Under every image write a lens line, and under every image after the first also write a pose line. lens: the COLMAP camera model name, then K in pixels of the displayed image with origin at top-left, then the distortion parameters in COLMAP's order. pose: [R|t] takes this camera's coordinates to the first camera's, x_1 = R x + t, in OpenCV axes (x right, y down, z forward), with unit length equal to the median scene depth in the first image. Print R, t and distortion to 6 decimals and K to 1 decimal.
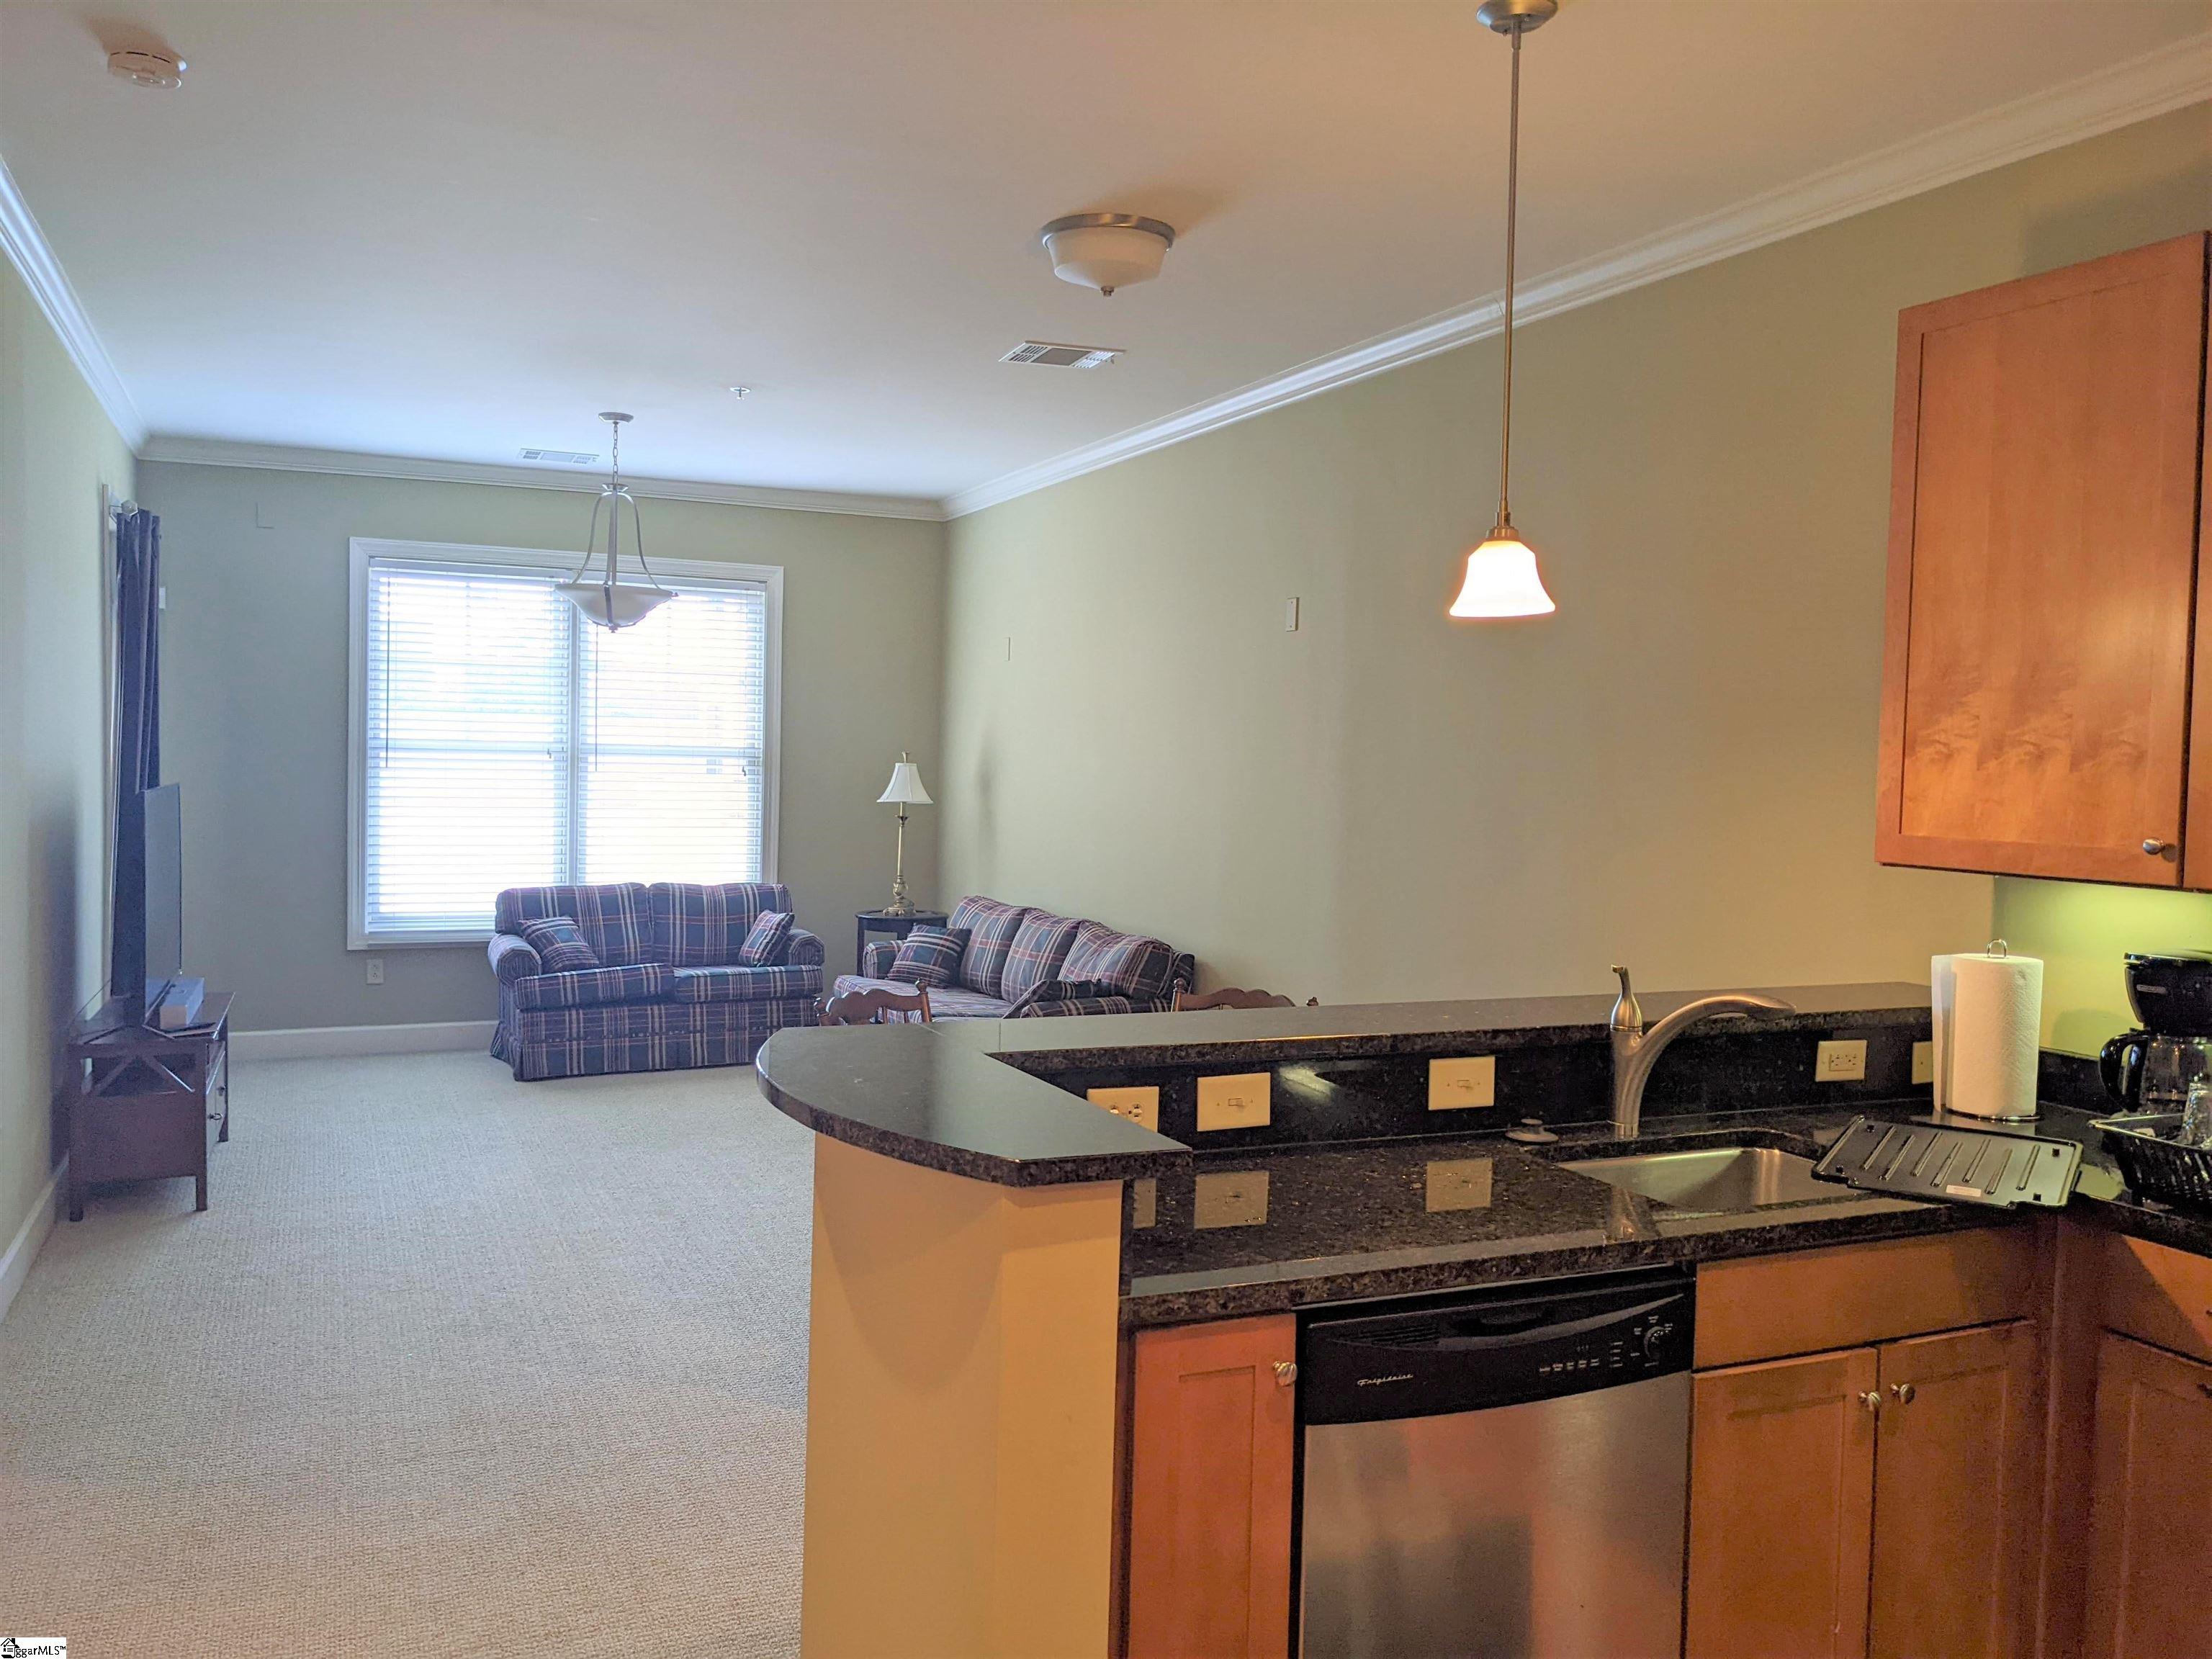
lens RADIAL K [[1771.1, 0, 1106.0], [0, 1771.1, 829.5], [0, 0, 1]] dist [0.071013, -0.154326]
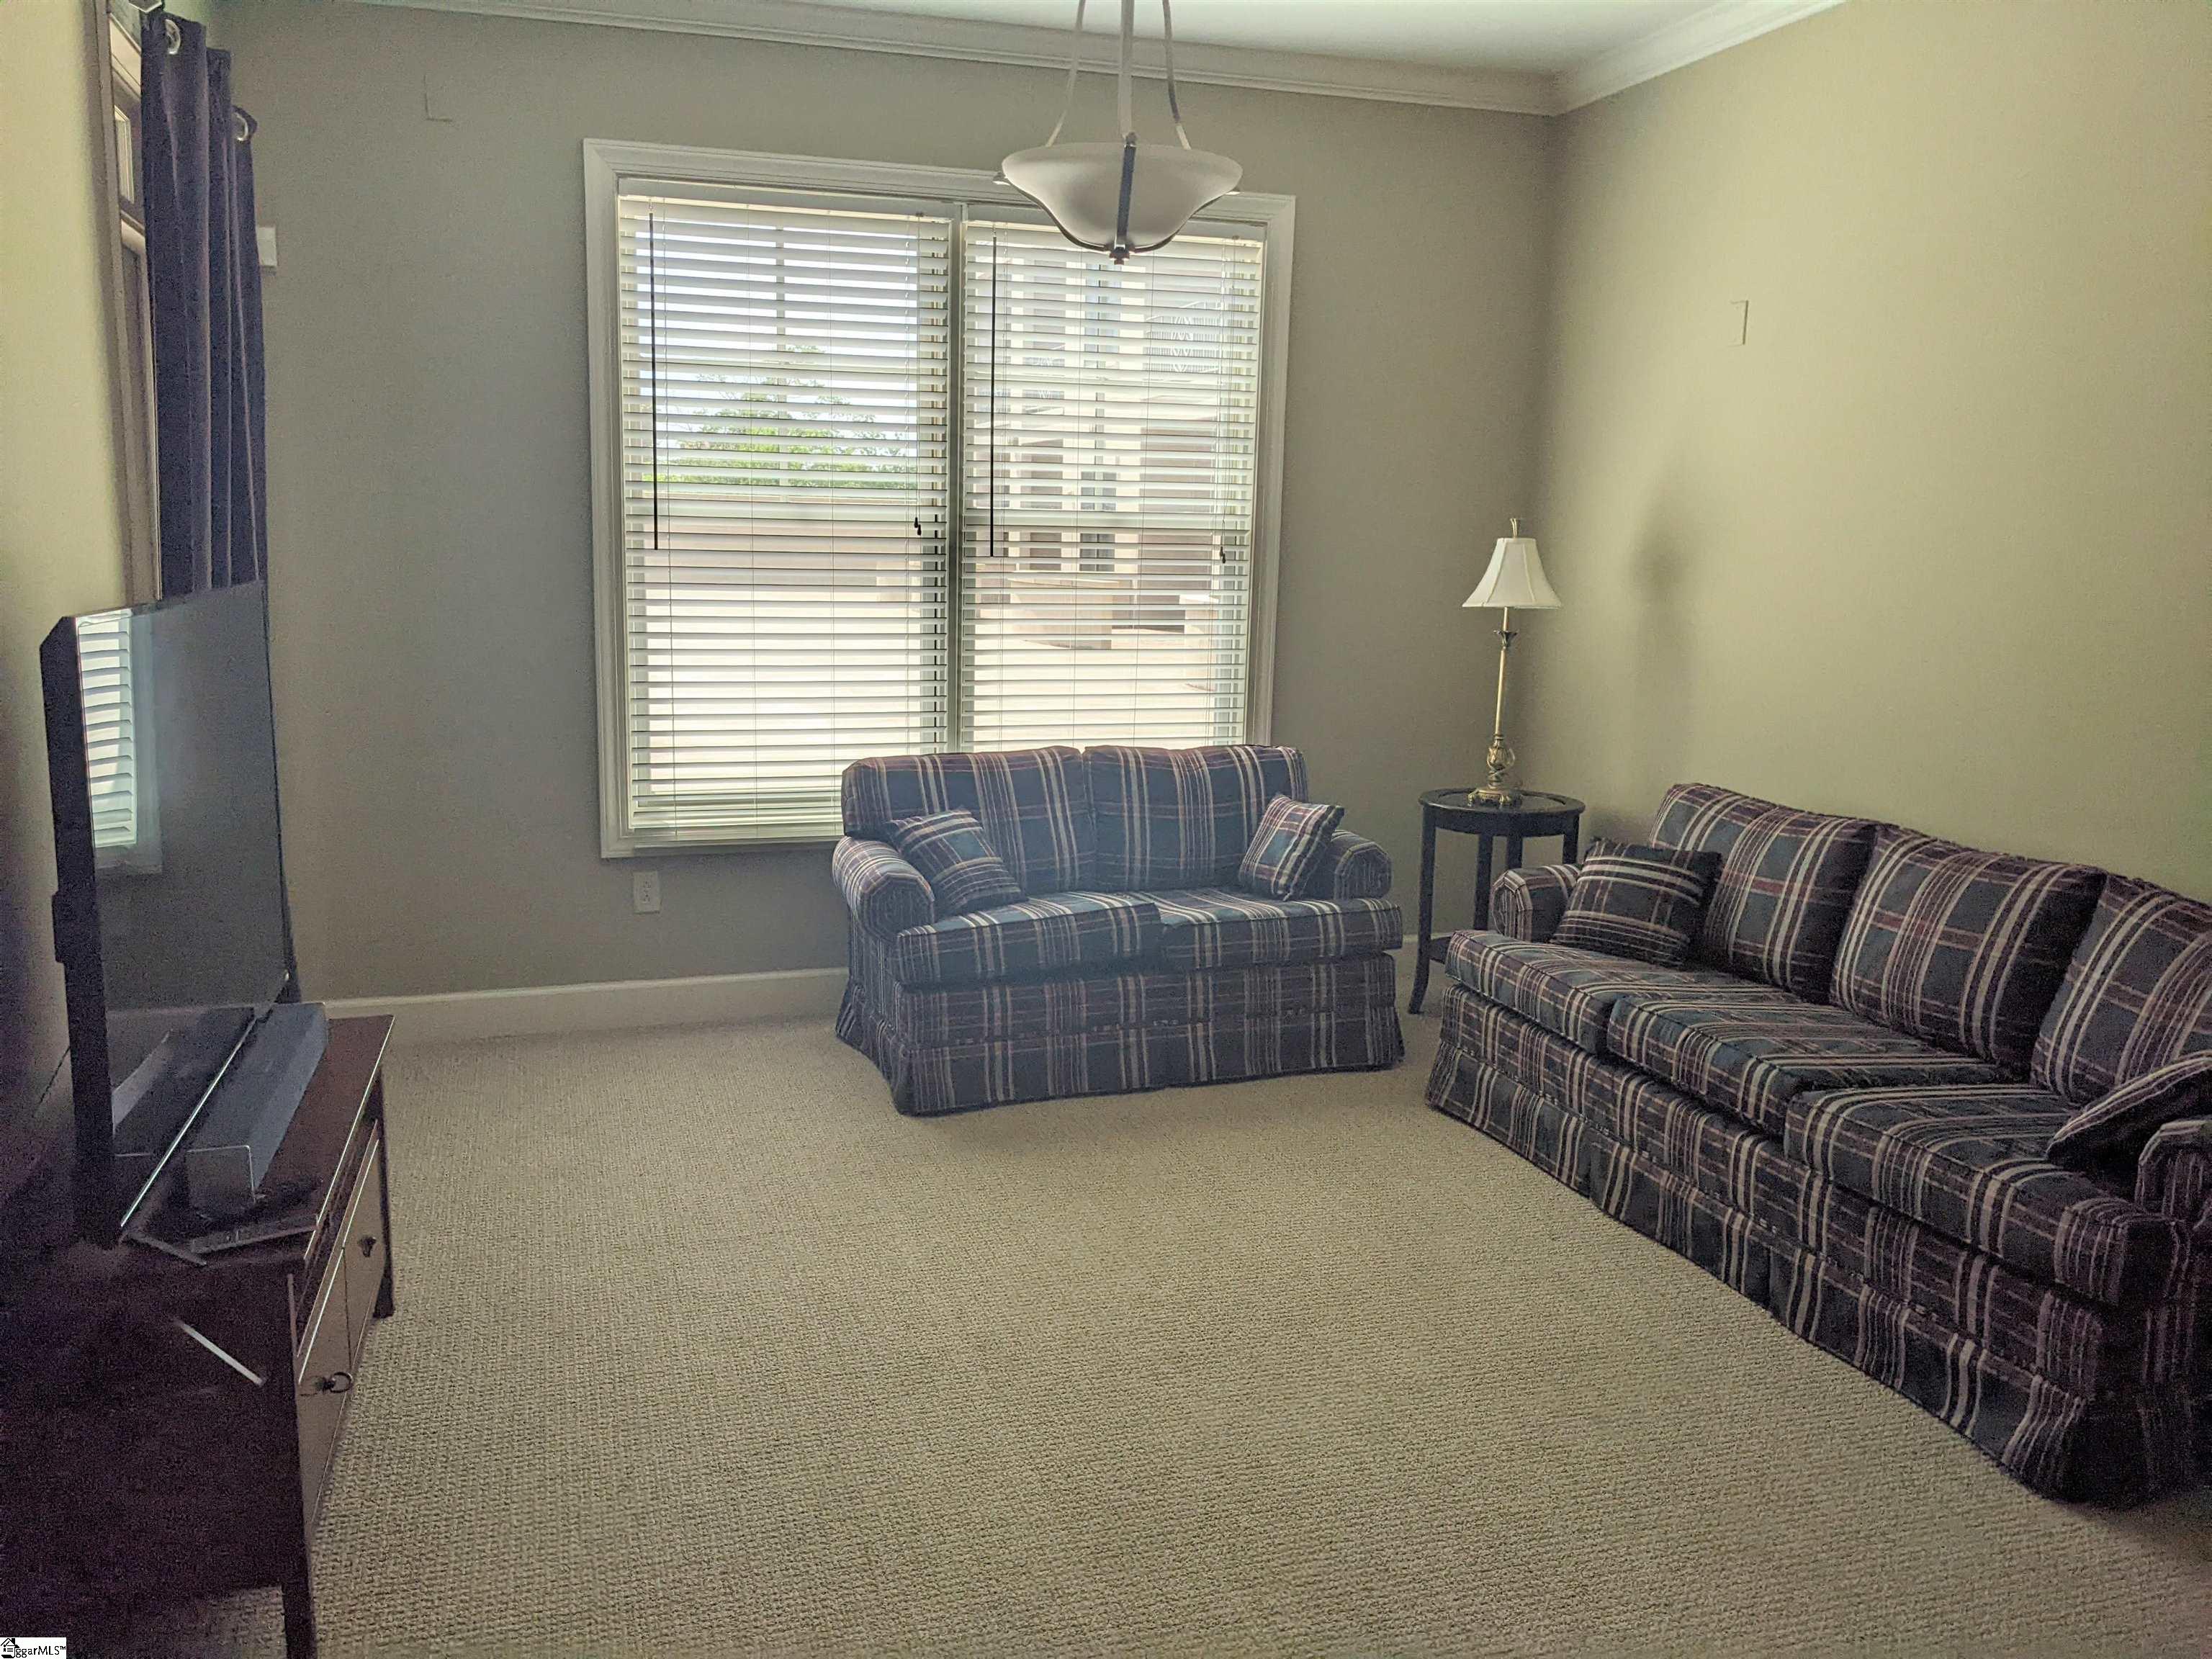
lens RADIAL K [[1771.1, 0, 1106.0], [0, 1771.1, 829.5], [0, 0, 1]] dist [0.071013, -0.154326]
pose [[0.993321, 0.015213, -0.114378, -0.190734], [-0.001227, 0.992607, 0.121369, -0.014885], [0.115379, -0.120418, 0.985996, 0.435744]]
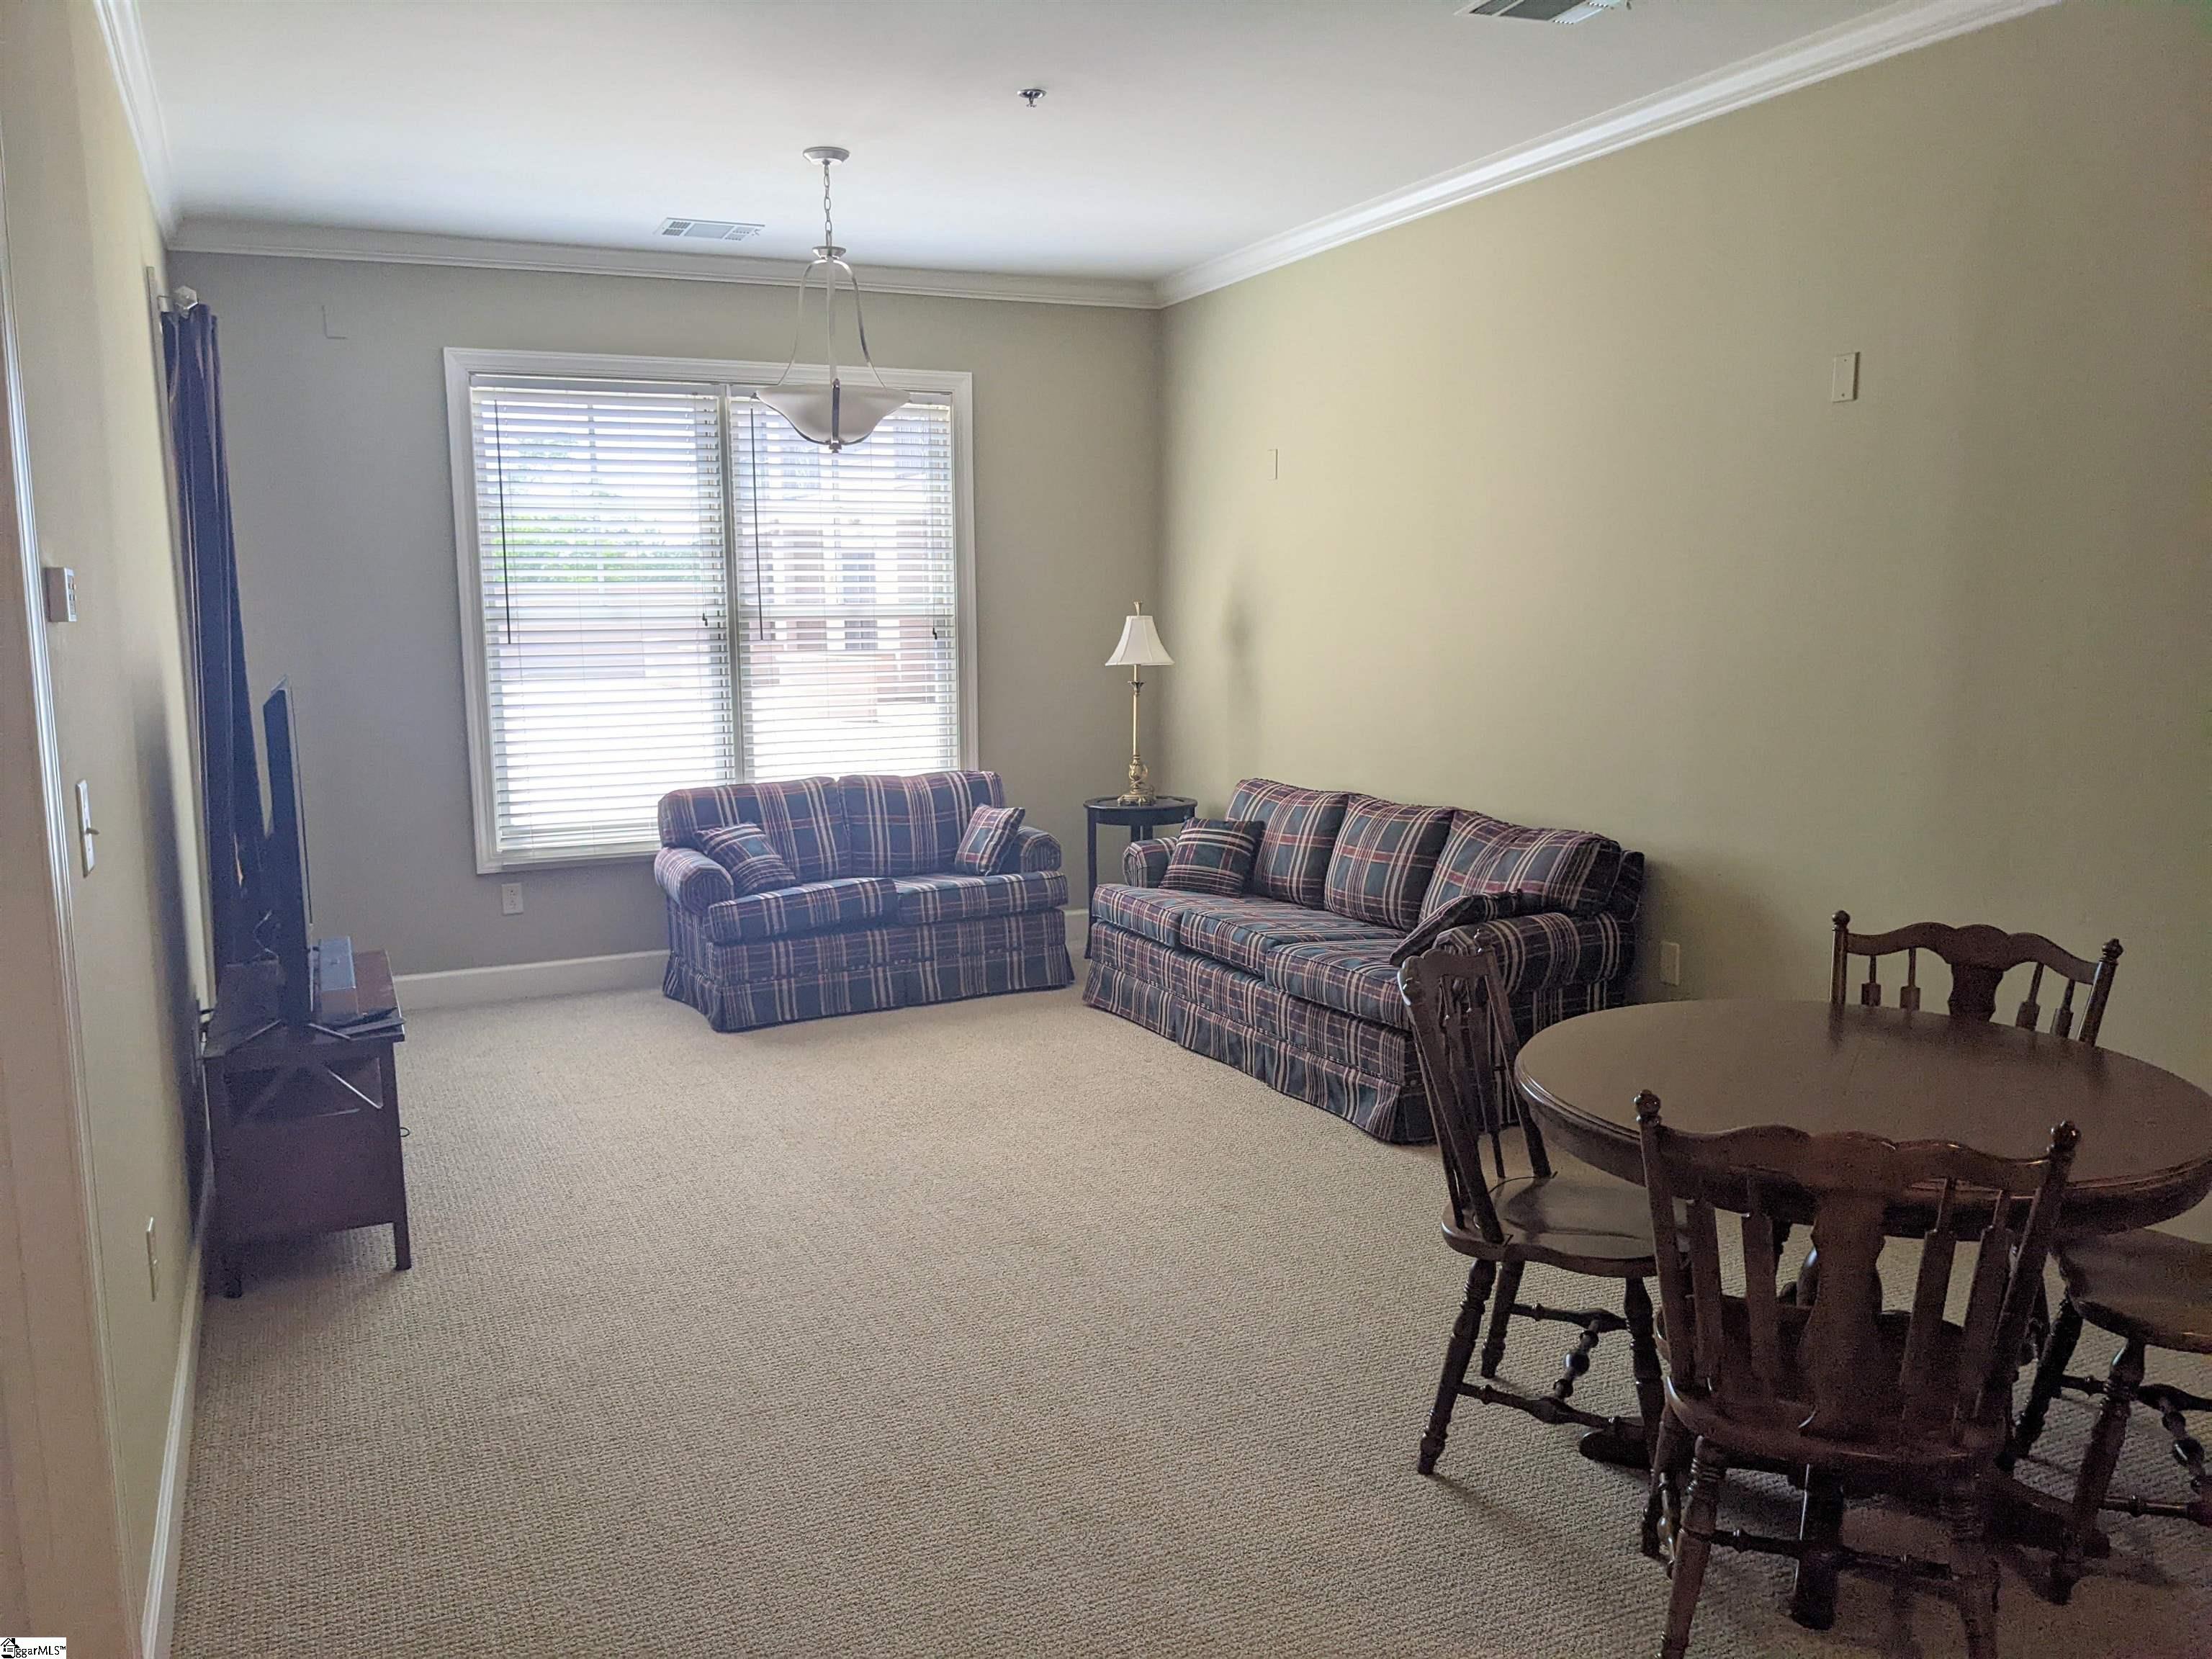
lens RADIAL K [[1781.2, 0, 1104.5], [0, 1781.2, 860.8], [0, 0, 1]] dist [0.125842, -0.245853]
pose [[0.999248, -0.038502, 0.004681, -0.147252], [0.037840, 0.994254, 0.100137, -0.009158], [-0.008509, -0.099884, 0.994963, 0.189899]]
